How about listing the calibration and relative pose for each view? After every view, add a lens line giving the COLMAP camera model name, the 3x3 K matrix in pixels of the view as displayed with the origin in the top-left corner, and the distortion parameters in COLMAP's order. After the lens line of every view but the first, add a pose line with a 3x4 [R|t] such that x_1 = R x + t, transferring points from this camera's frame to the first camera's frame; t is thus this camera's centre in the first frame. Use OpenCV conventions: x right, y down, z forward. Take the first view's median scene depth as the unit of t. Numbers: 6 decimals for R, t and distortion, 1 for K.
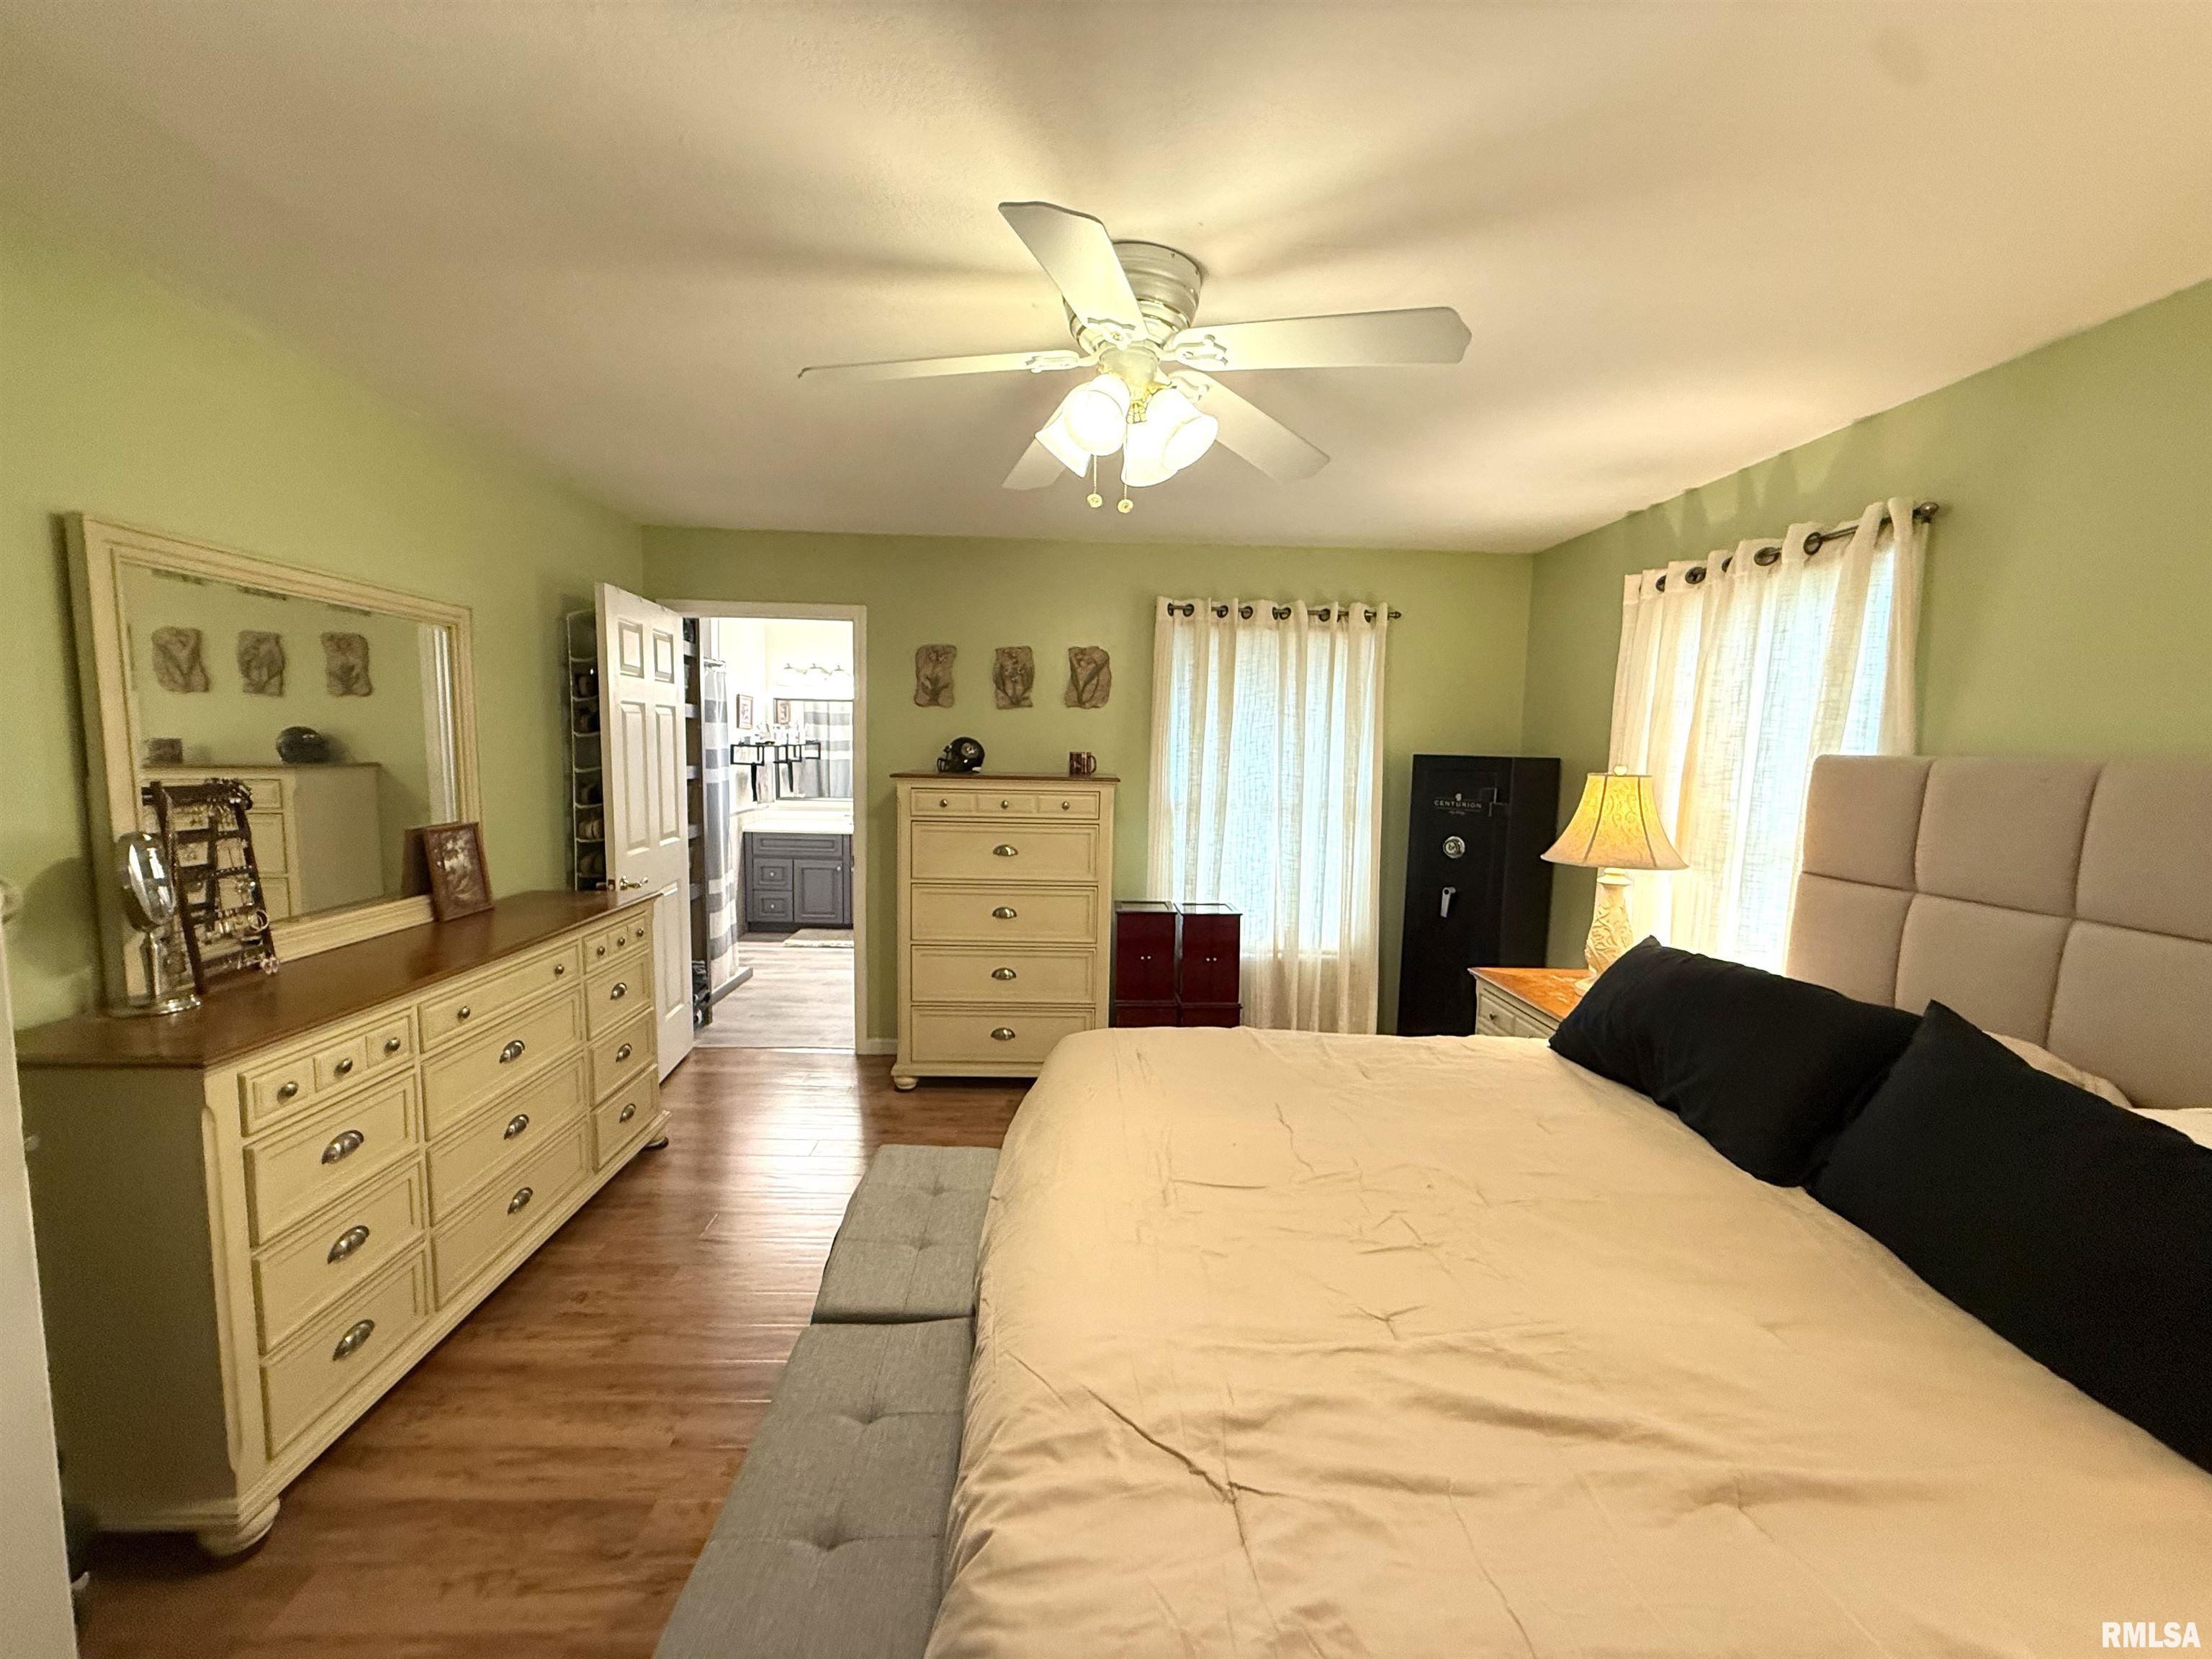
lens RADIAL K [[883.3, 0, 1101.3], [0, 883.3, 839.8], [0, 0, 1]] dist [0.001365, -0.000567]
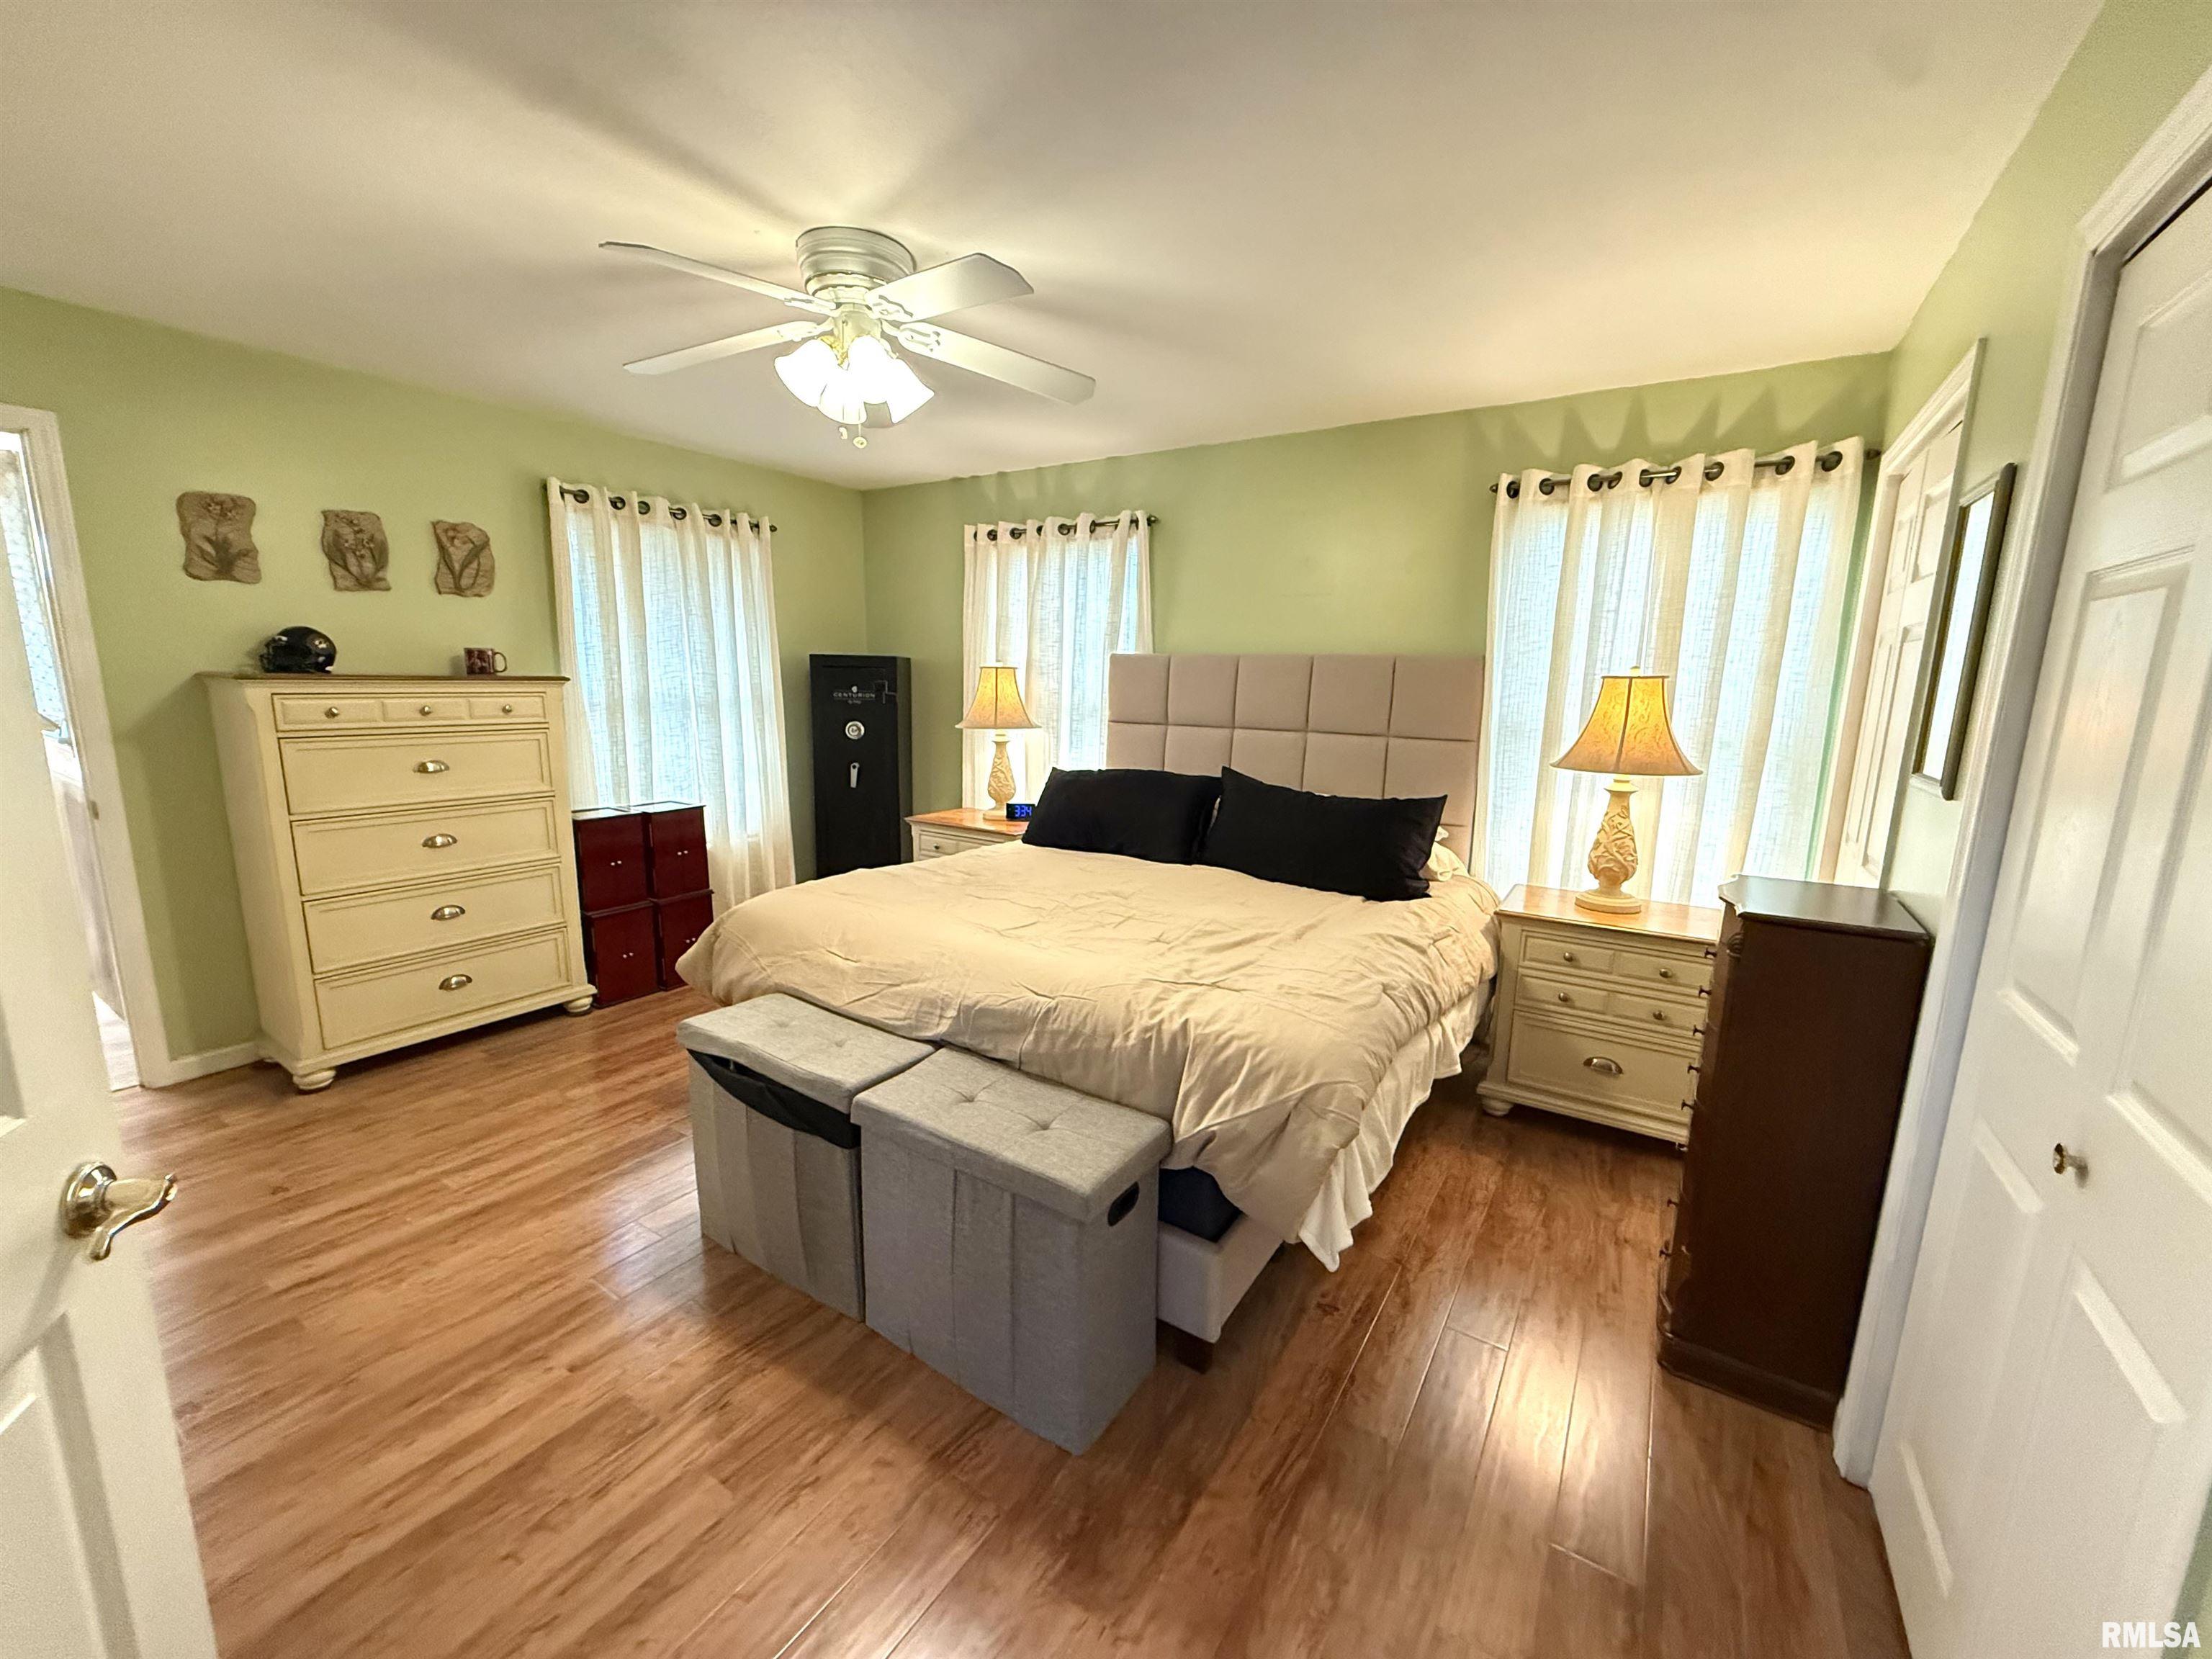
lens RADIAL K [[883.3, 0, 1112.8], [0, 883.3, 836.0], [0, 0, 1]] dist [0.001365, -0.000567]
pose [[0.572487, -0.157170, 0.804709, -0.415114], [0.080038, 0.987480, 0.135927, 0.015276], [-0.815998, -0.013409, 0.577899, -0.010321]]
